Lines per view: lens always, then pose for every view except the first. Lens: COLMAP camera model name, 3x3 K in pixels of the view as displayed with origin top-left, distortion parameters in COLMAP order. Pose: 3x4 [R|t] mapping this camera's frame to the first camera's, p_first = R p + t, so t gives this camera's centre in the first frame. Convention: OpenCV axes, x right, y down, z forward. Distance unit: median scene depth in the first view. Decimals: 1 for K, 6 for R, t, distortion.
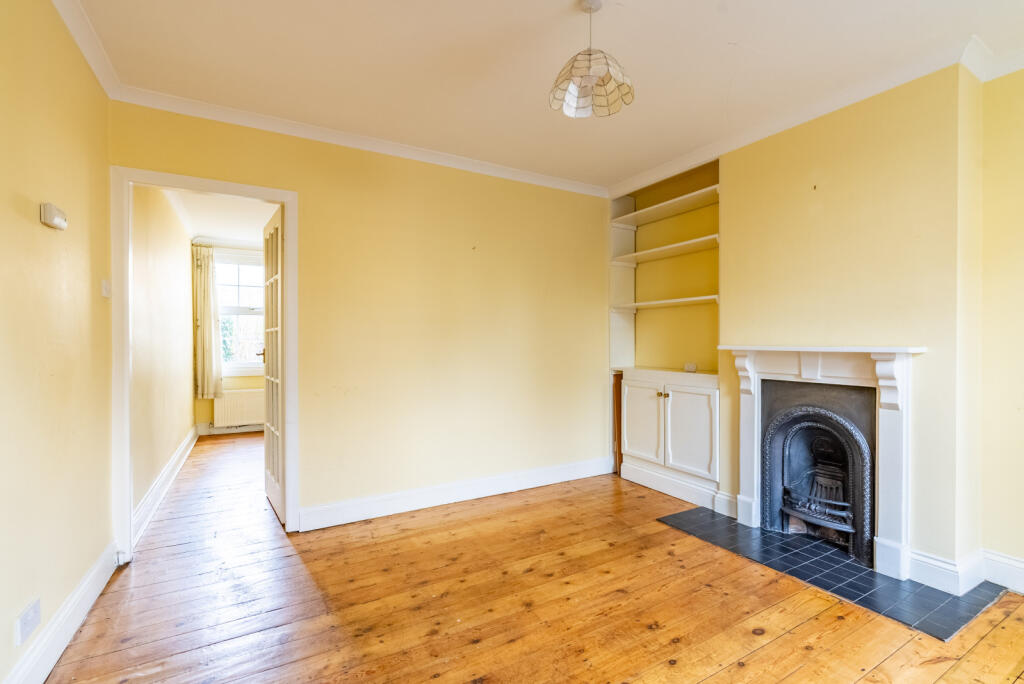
lens RADIAL K [[469.5, 0, 516.0], [0, 469.5, 339.6], [0, 0, 1]] dist [-0.008912, 0.003810]
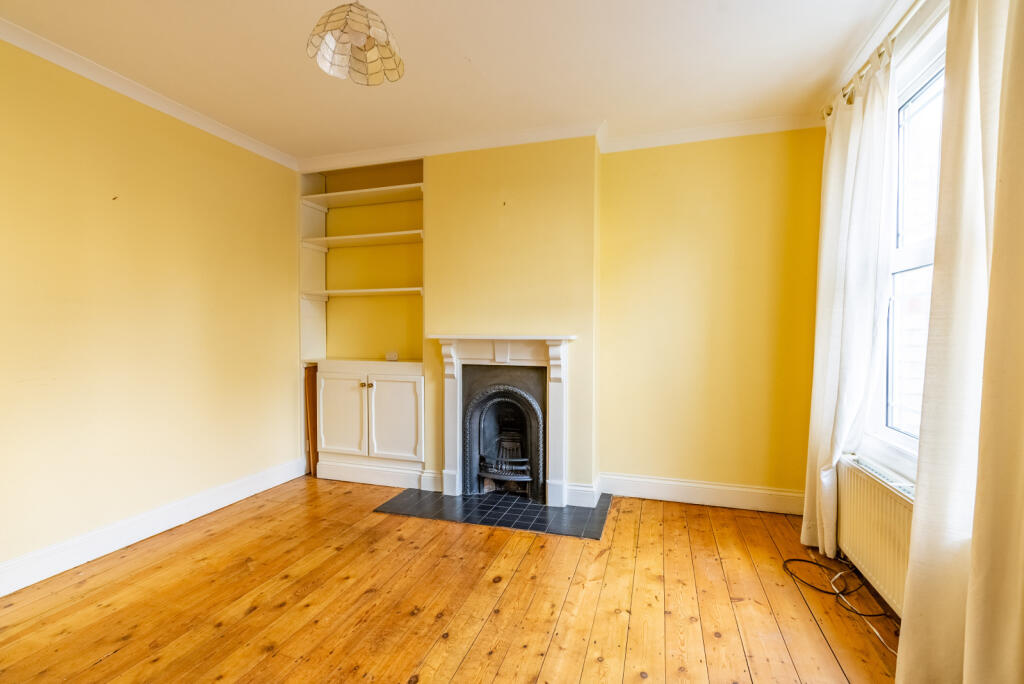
lens RADIAL K [[469.5, 0, 512.6], [0, 469.5, 339.6], [0, 0, 1]] dist [-0.008912, 0.003810]
pose [[0.733692, -0.008107, 0.679433, -0.173729], [-0.004316, 0.999853, 0.016591, 0.005677], [-0.679468, -0.015105, 0.733550, 0.092358]]
